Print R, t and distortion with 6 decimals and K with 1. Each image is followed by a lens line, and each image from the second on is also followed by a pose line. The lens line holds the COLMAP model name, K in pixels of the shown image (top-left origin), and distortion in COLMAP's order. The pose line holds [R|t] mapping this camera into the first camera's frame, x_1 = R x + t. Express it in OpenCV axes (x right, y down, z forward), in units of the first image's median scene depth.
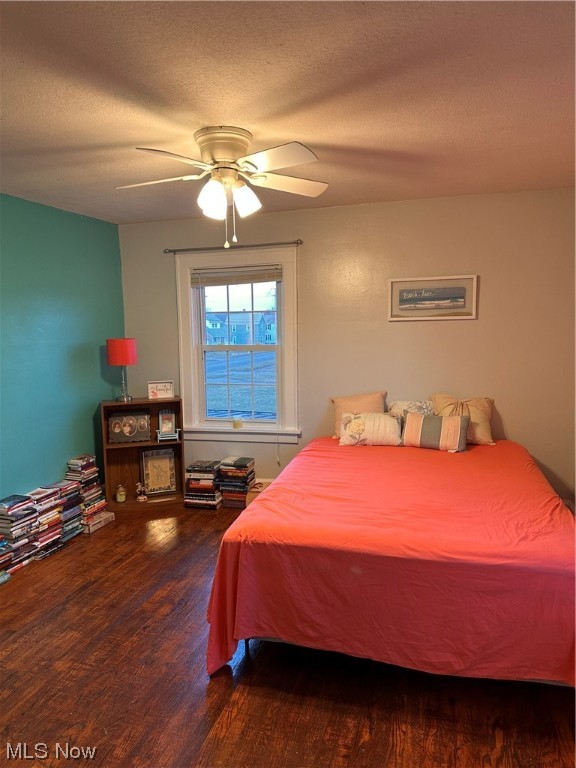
lens RADIAL K [[547.2, 0, 287.9], [0, 547.2, 385.7], [0, 0, 1]] dist [0.020903, -0.051443]
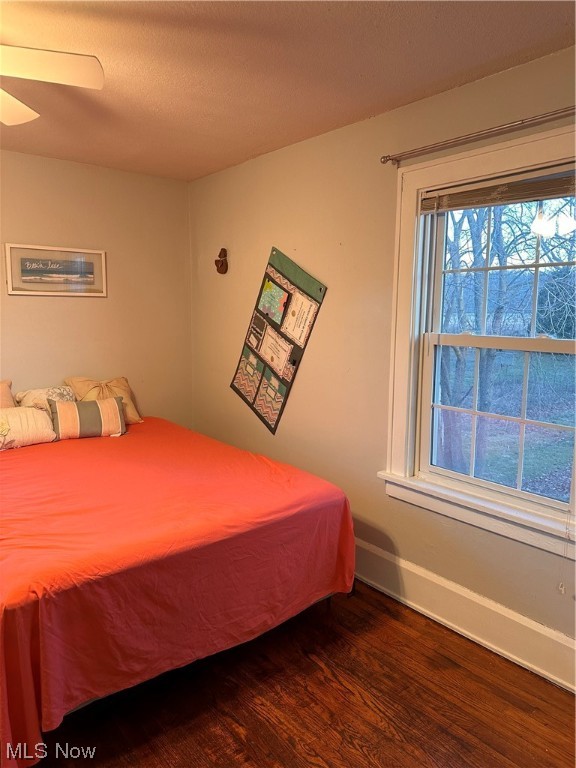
lens RADIAL K [[547.2, 0, 289.3], [0, 547.2, 380.2], [0, 0, 1]] dist [0.020903, -0.051443]
pose [[0.551840, -0.092477, 0.828807, -0.463230], [0.075384, 0.995296, 0.060861, -0.015212], [-0.830536, 0.028893, 0.556215, 0.325846]]
